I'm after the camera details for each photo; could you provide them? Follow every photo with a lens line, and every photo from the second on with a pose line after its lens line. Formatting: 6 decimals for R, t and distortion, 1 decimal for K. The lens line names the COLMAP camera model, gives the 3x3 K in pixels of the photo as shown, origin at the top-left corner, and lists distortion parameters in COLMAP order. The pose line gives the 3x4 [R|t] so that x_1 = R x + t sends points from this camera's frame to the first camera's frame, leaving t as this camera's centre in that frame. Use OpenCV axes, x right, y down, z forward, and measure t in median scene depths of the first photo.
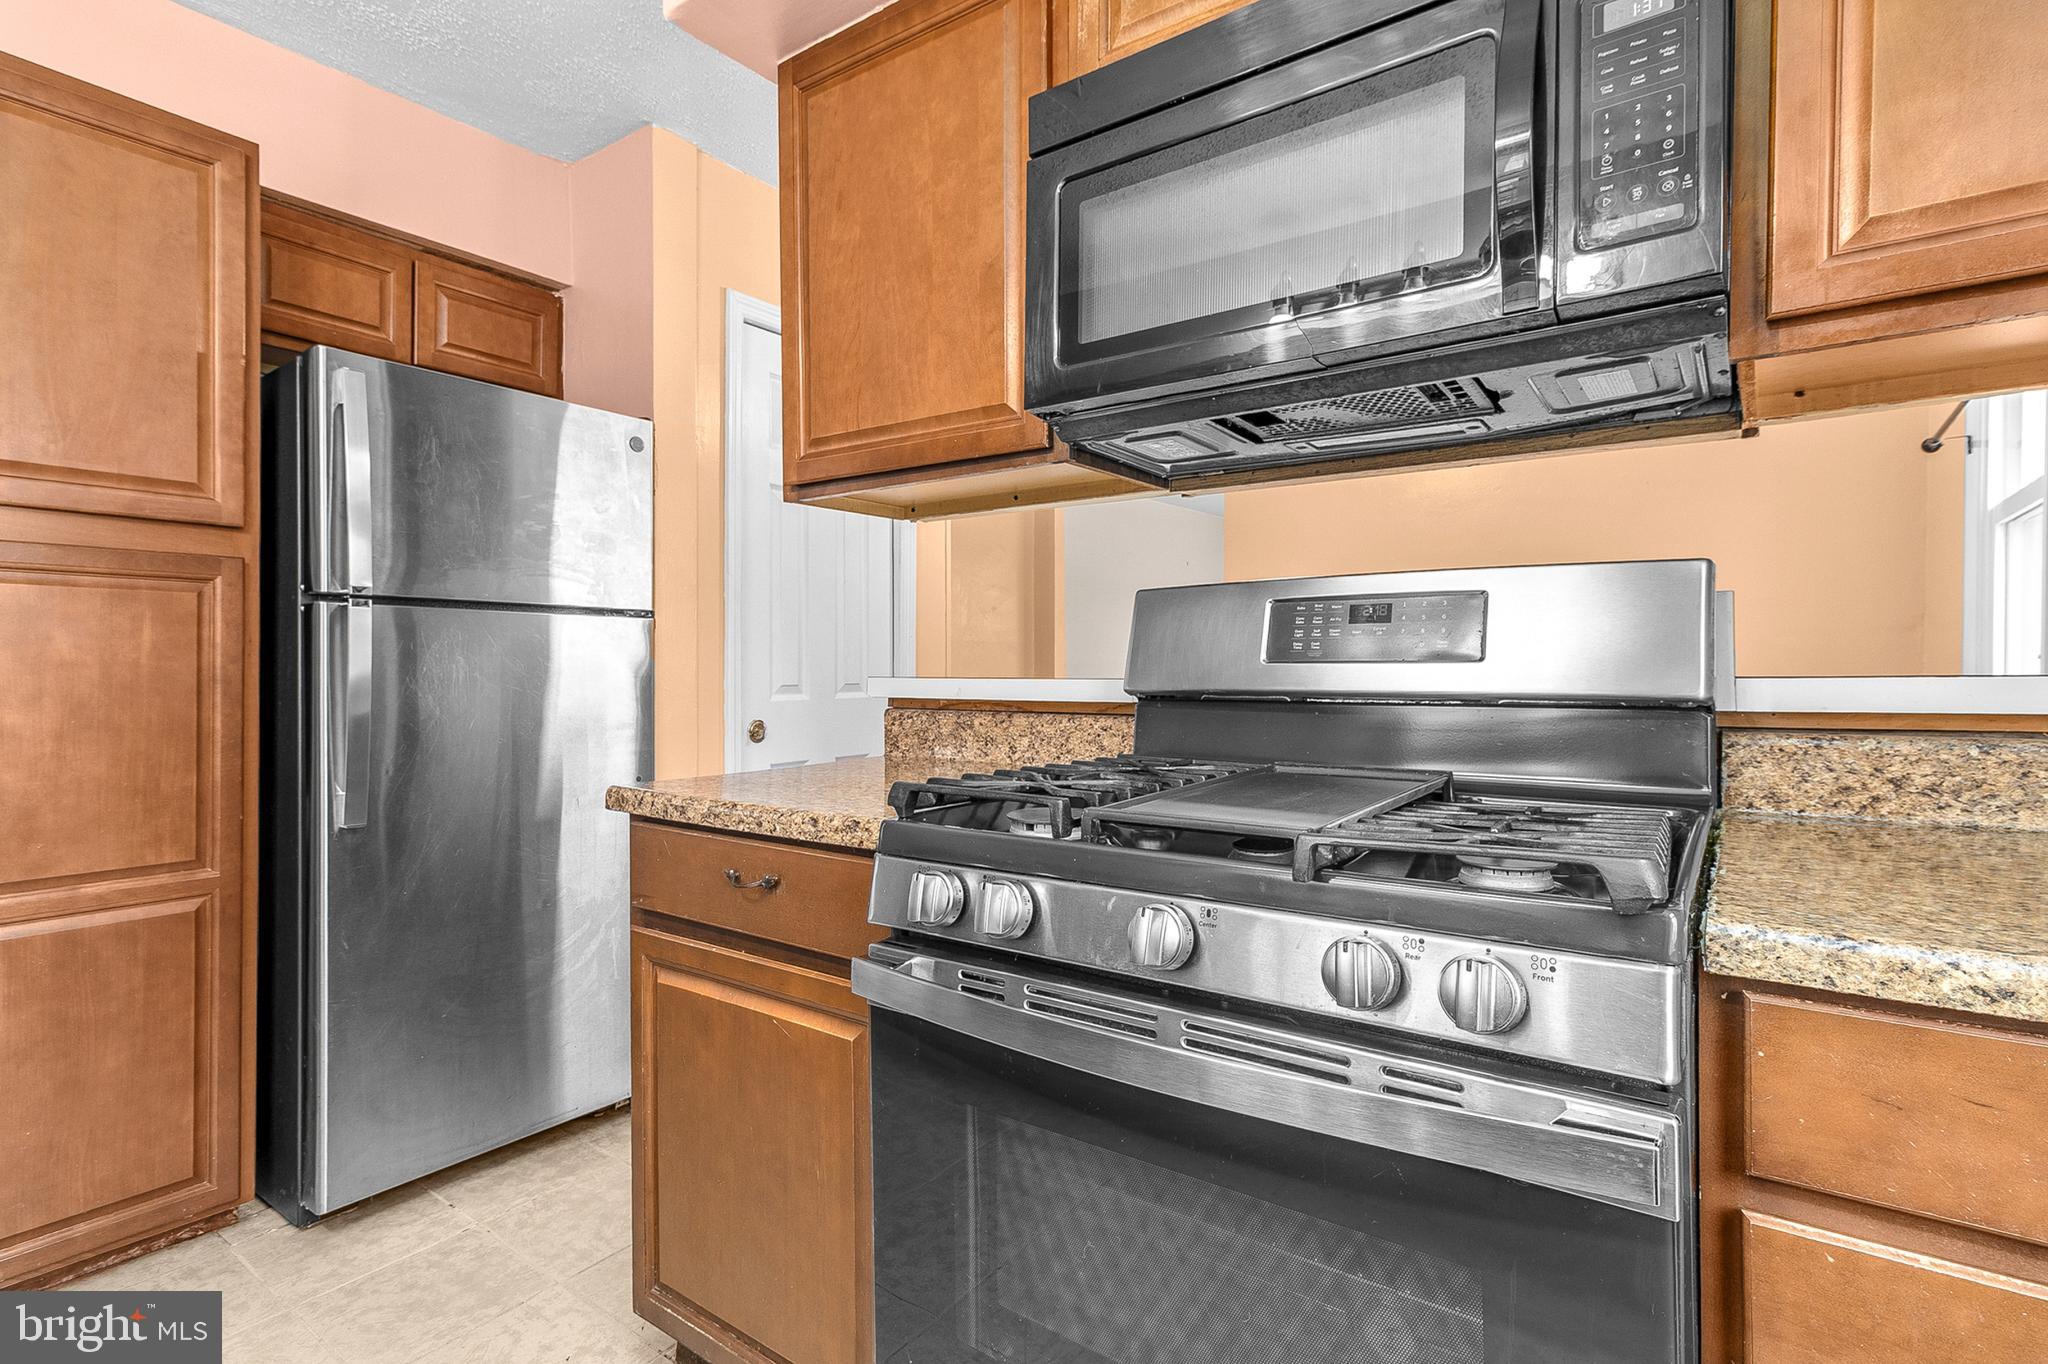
lens RADIAL K [[988.8, 0, 1026.8], [0, 988.8, 660.9], [0, 0, 1]] dist [0.002393, 0.000882]
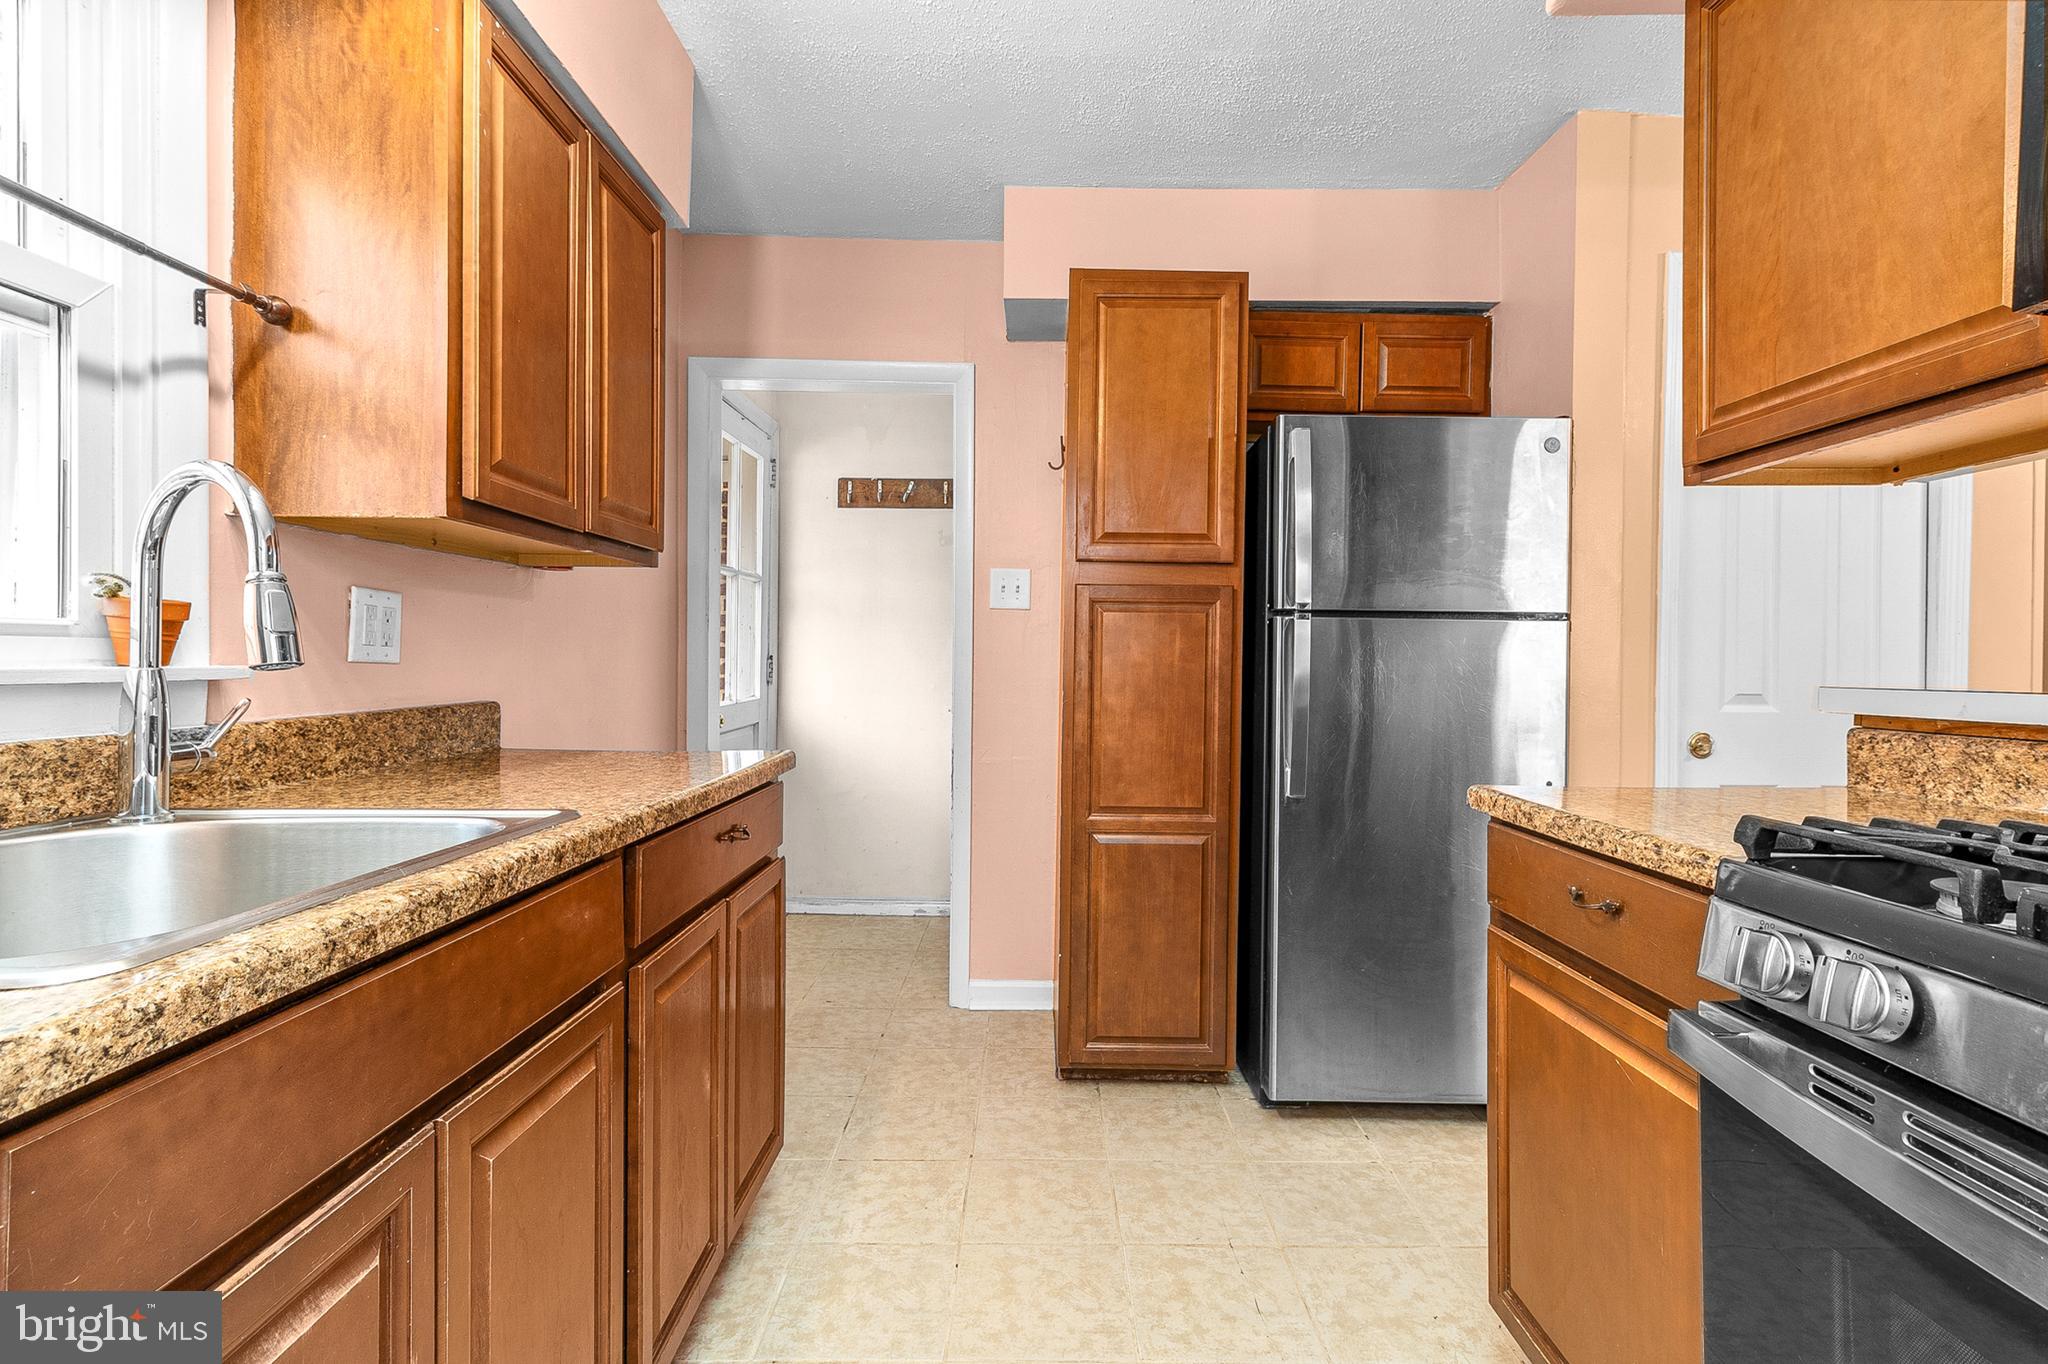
lens RADIAL K [[964.9, 0, 1037.3], [0, 964.9, 651.8], [0, 0, 1]] dist [0.003693, 0.000307]
pose [[0.583001, -0.004363, -0.812460, 0.116907], [-0.004886, 0.999949, -0.008876, -0.002420], [0.812457, 0.009144, 0.582949, 0.030084]]
